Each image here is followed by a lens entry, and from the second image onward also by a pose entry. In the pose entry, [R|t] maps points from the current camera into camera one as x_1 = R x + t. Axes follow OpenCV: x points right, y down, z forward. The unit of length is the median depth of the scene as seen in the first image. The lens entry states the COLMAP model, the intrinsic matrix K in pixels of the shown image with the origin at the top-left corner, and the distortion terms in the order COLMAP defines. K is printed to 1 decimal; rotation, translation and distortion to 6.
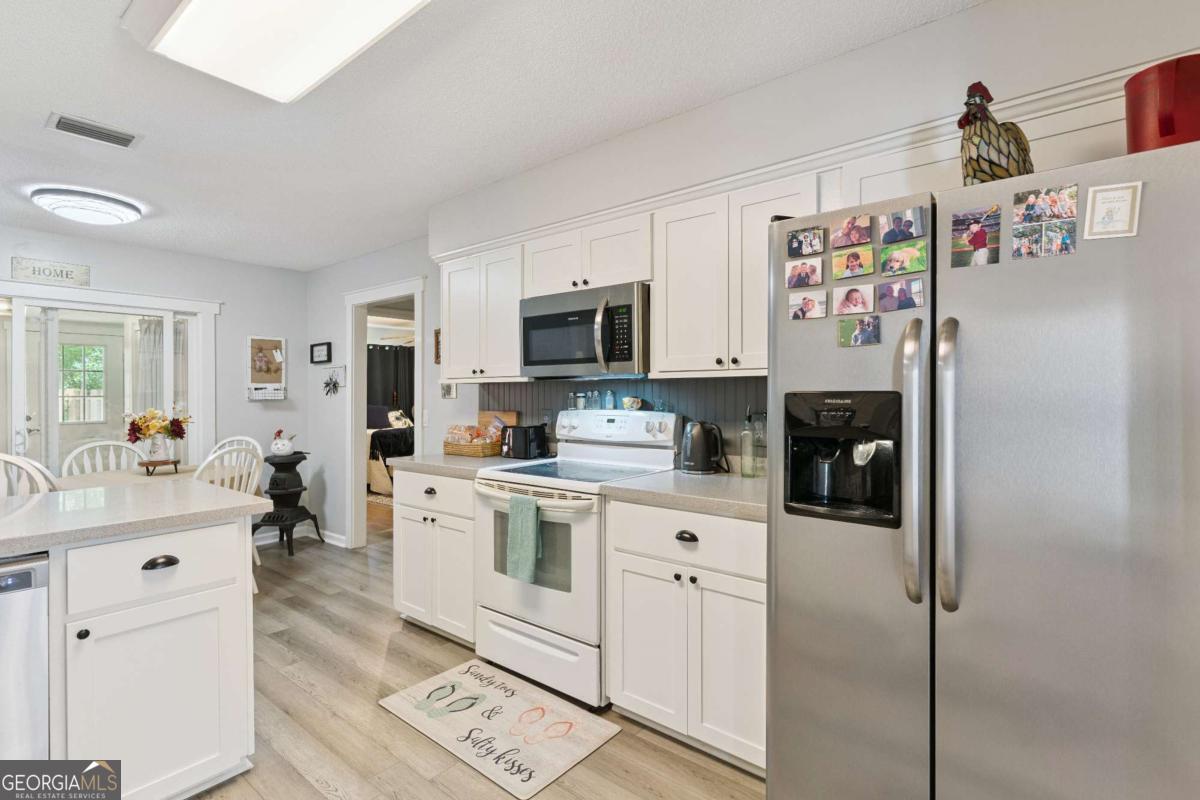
lens RADIAL K [[571.3, 0, 597.4], [0, 571.3, 393.9], [0, 0, 1]] dist [0.001898, 0.000347]
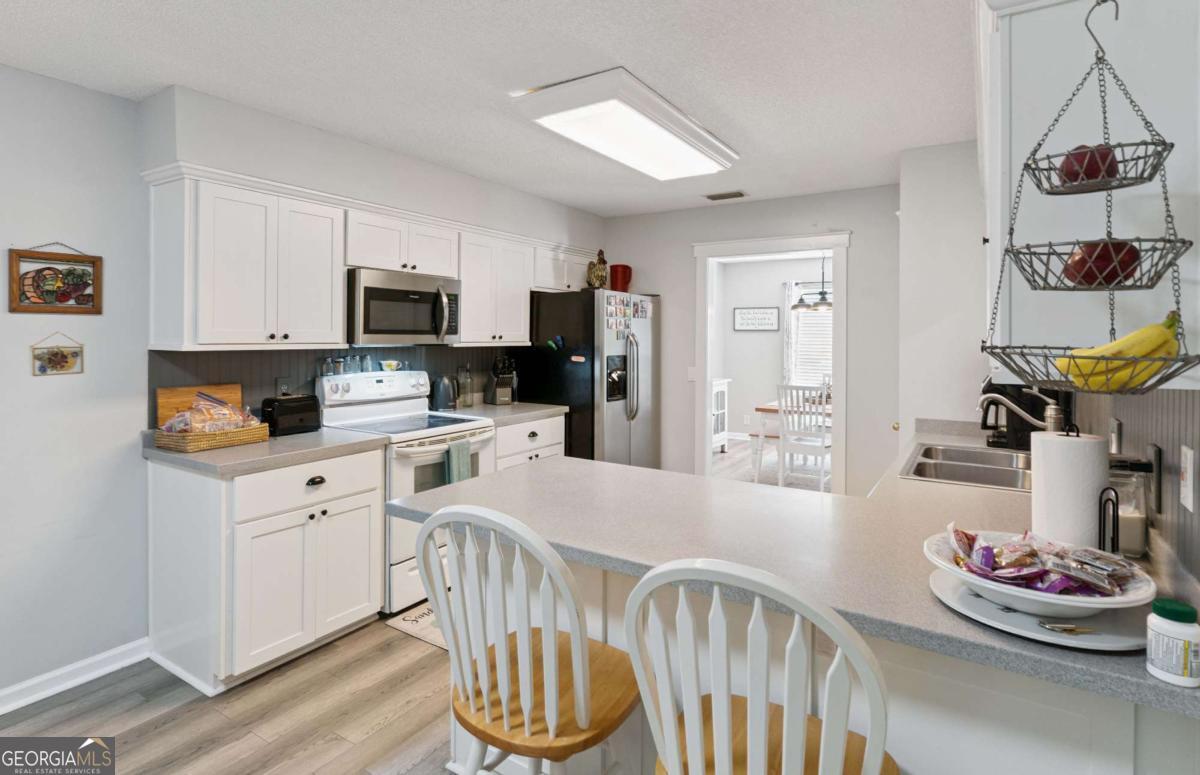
lens RADIAL K [[620.9, 0, 585.1], [0, 620.9, 339.0], [0, 0, 1]] dist [0.003729, 0.000388]
pose [[-0.112505, -0.002467, 0.993648, -0.960773], [-0.006028, 0.999980, 0.001801, -0.032999], [-0.993633, -0.005787, -0.112518, 0.548581]]
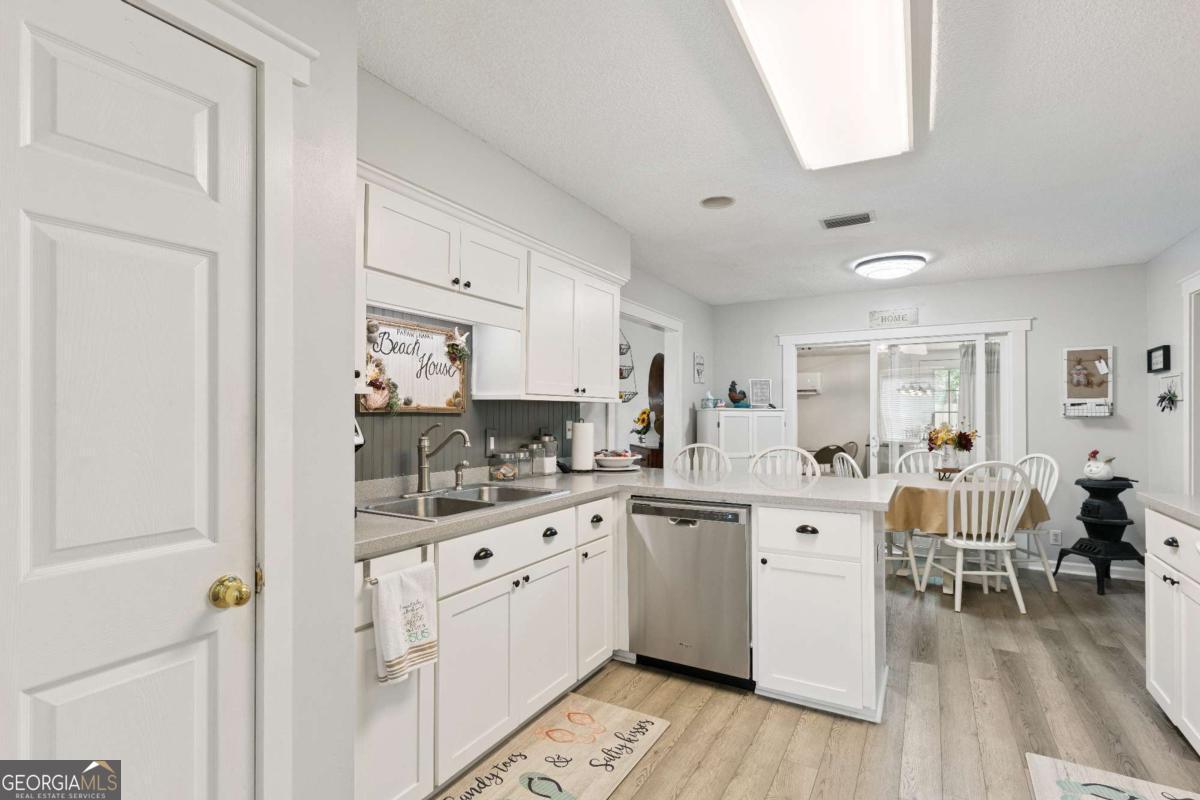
lens RADIAL K [[571.3, 0, 599.5], [0, 571.3, 409.0], [0, 0, 1]] dist [0.001898, 0.000347]
pose [[0.165680, -0.001685, -0.986178, 0.242133], [0.000630, 0.999999, -0.001602, -0.001014], [0.986179, -0.000356, 0.165681, 0.114567]]
